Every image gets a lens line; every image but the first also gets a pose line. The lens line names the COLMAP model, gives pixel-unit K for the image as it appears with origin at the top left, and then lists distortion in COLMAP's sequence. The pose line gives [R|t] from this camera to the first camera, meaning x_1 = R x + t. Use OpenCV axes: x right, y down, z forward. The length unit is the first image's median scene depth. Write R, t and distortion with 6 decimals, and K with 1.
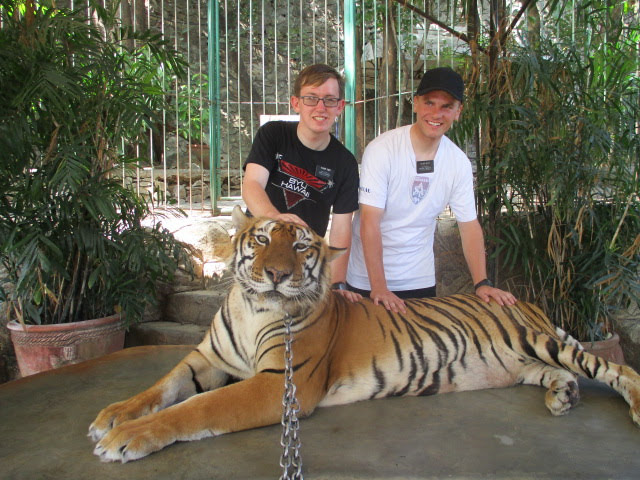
lens RADIAL K [[534.8, 0, 322.1], [0, 534.8, 238.6], [0, 0, 1]] dist [-0.017711, 0.001579]
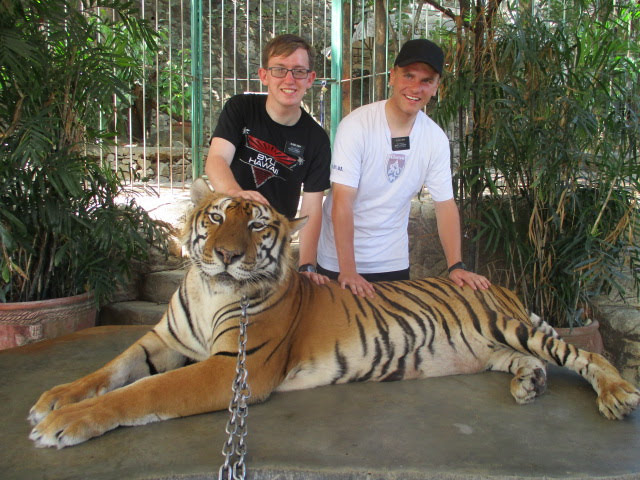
lens RADIAL K [[534.8, 0, 322.1], [0, 534.8, 238.6], [0, 0, 1]] dist [-0.017711, 0.001579]
pose [[0.999811, 0.015242, 0.012101, 0.042517], [-0.015629, 0.999348, 0.032553, 0.005108], [-0.011597, -0.032736, 0.999397, 0.033012]]
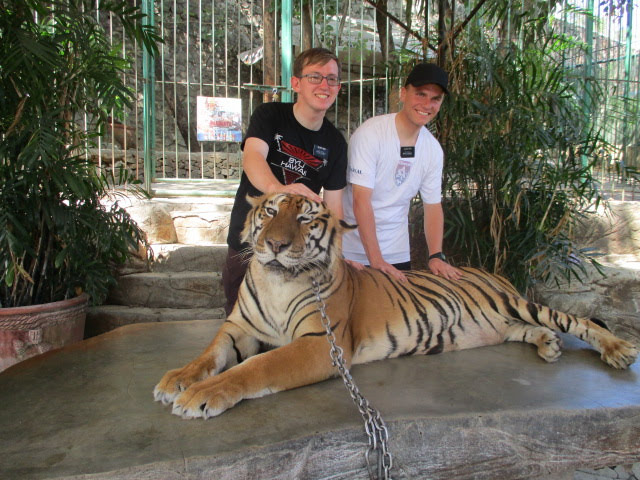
lens RADIAL K [[534.8, 0, 322.1], [0, 534.8, 238.6], [0, 0, 1]] dist [-0.017711, 0.001579]
pose [[0.978272, -0.000772, 0.207323, -0.205244], [-0.003986, 0.999738, 0.022531, 0.019275], [-0.207286, -0.022867, 0.978013, -0.040368]]
